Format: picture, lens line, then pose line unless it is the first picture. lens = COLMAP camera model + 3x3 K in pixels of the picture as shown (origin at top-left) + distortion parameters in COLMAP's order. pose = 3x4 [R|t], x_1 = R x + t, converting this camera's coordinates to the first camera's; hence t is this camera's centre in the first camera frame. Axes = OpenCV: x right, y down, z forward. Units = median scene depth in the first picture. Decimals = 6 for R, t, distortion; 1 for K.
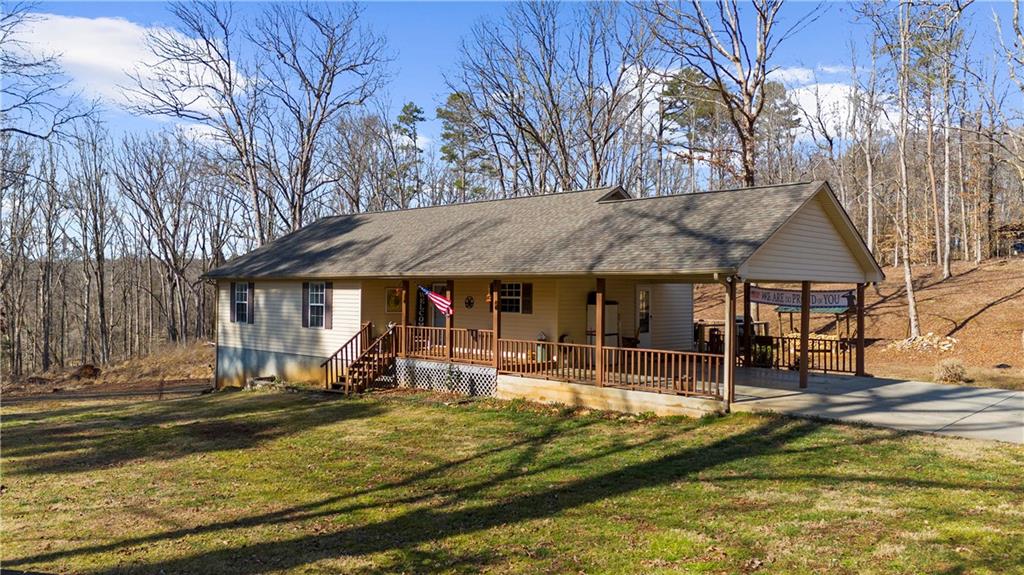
lens RADIAL K [[750.8, 0, 510.2], [0, 750.8, 294.9], [0, 0, 1]] dist [0.062758, -0.031851]
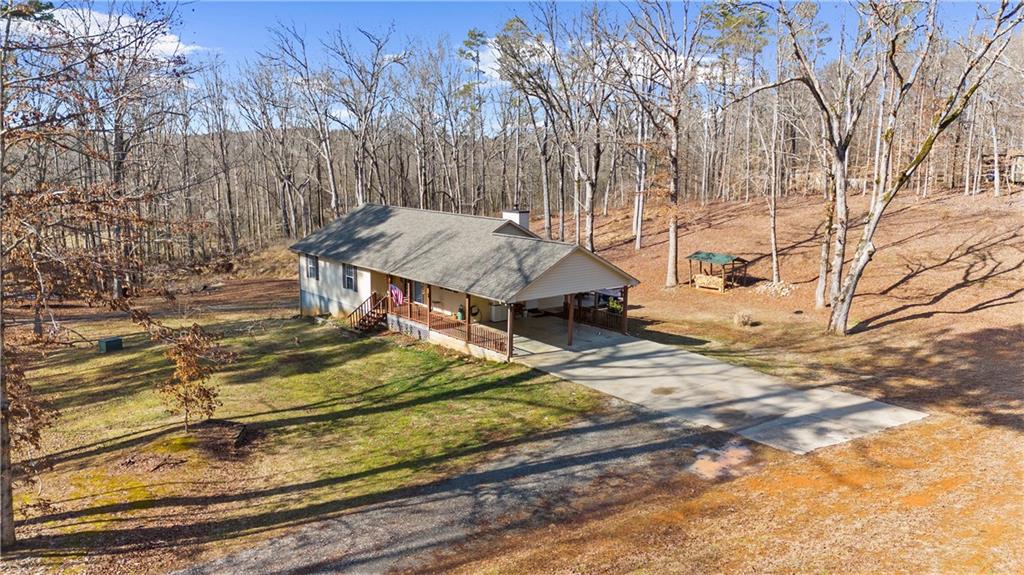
lens RADIAL K [[750.8, 0, 512.9], [0, 750.8, 287.8], [0, 0, 1]] dist [0.062758, -0.031851]
pose [[0.990886, 0.025179, -0.132333, 0.317186], [-0.002497, 0.985640, 0.168840, -0.233270], [0.134684, -0.166971, 0.976720, -0.601403]]
